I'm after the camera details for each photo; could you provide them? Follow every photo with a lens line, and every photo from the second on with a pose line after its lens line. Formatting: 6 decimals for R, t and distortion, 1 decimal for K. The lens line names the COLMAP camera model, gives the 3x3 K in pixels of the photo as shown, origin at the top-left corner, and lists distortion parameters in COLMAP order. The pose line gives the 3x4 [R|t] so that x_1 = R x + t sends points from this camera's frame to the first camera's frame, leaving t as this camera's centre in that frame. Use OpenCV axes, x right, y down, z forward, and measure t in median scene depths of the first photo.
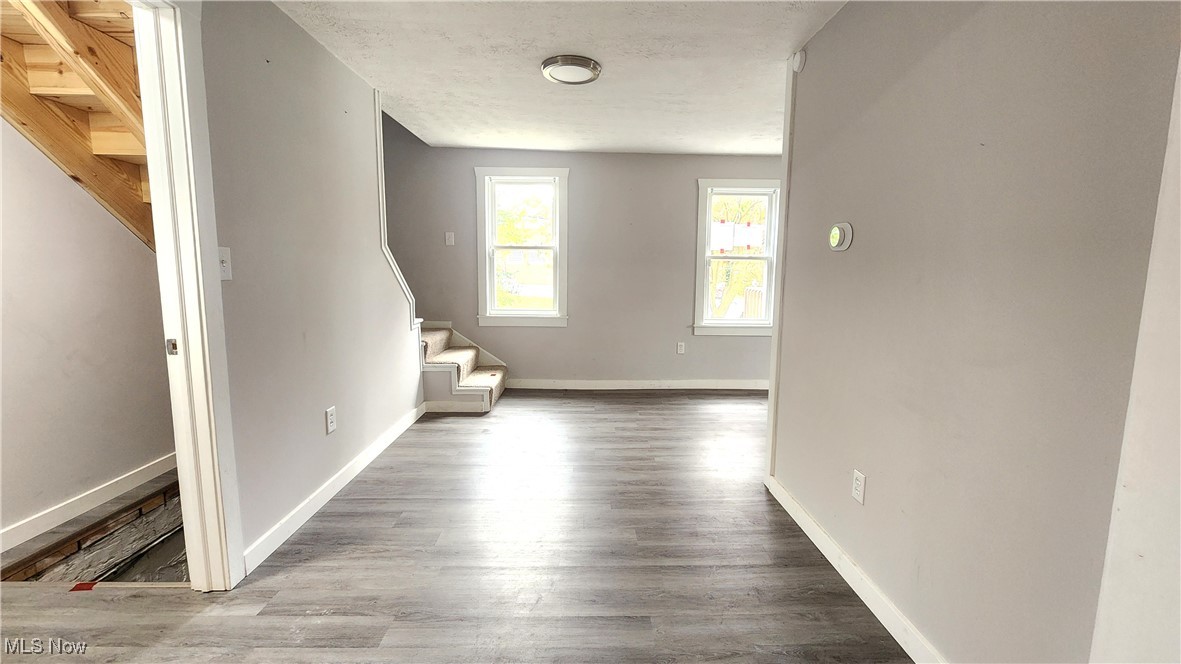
lens RADIAL K [[486.7, 0, 598.2], [0, 486.7, 330.0], [0, 0, 1]] dist [-0.000524, -0.000811]
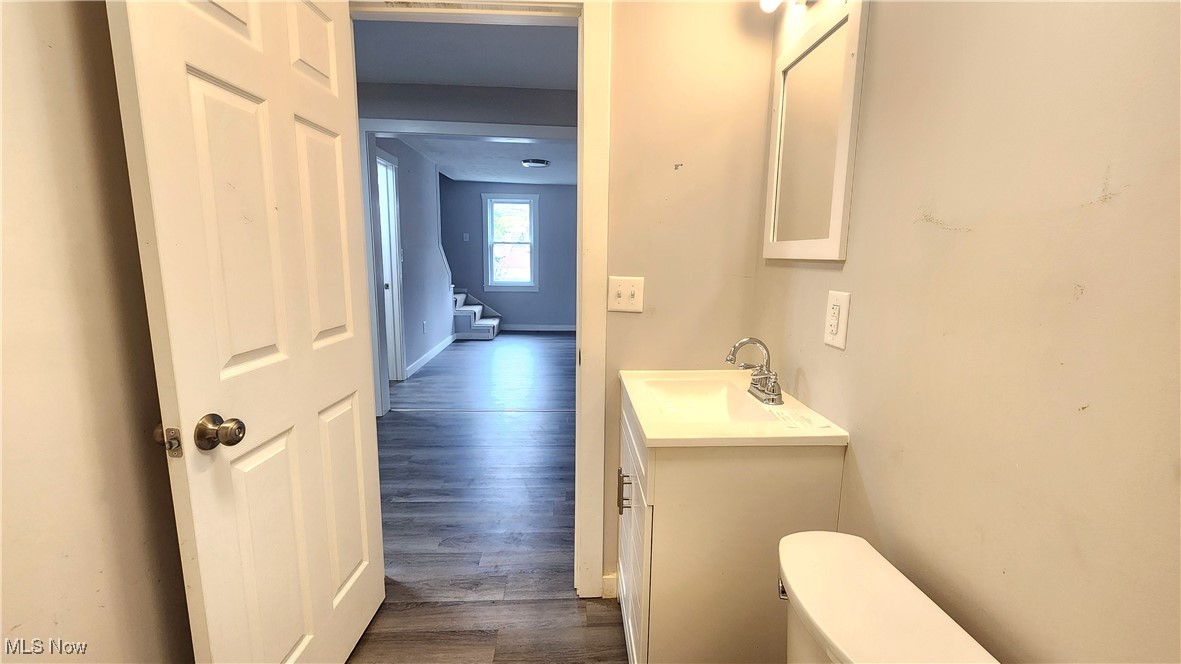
lens RADIAL K [[486.7, 0, 598.2], [0, 486.7, 330.0], [0, 0, 1]] dist [-0.000524, -0.000811]
pose [[0.998878, -0.002174, 0.047302, 0.064837], [0.000798, 0.999577, 0.029087, 0.081694], [-0.047345, -0.029016, 0.998457, -0.714235]]
